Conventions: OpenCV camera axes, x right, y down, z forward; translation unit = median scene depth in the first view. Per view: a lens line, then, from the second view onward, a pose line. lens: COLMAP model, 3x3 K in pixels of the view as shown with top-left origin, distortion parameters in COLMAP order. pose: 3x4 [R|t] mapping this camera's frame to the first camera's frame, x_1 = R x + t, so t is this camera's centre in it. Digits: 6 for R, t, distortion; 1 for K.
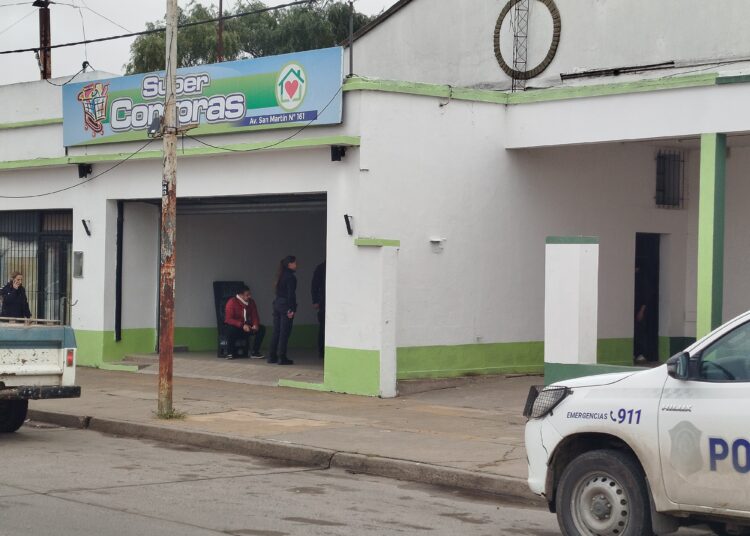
lens RADIAL K [[1480.6, 0, 375.0], [0, 1480.6, 268.0], [0, 0, 1]] dist [0.208665, -0.337945]
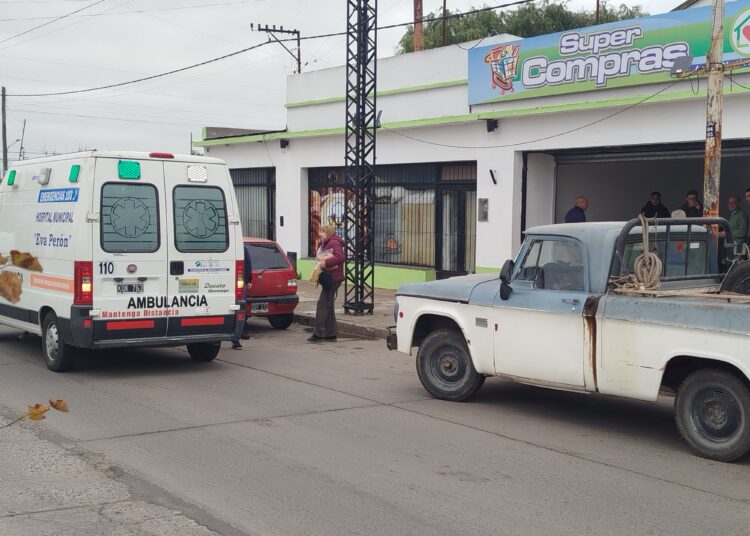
lens RADIAL K [[997.5, 0, 383.5], [0, 997.5, 268.6], [0, 0, 1]] dist [0.139709, -0.382837]
pose [[0.993592, -0.001650, -0.113018, -0.212742], [0.008659, 0.998066, 0.061558, -0.005713], [0.112698, -0.062142, 0.991684, 0.267018]]
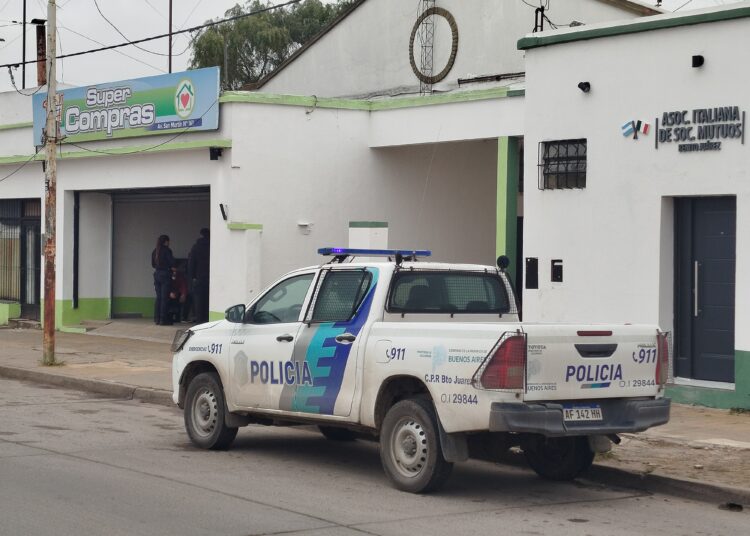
lens RADIAL K [[1480.6, 0, 375.0], [0, 1480.6, 268.0], [0, 0, 1]] dist [0.208665, -0.337945]
pose [[0.995562, -0.001900, -0.094087, 0.200713], [0.003328, 0.999882, 0.015030, -0.000761], [0.094047, -0.015276, 0.995451, -0.192194]]
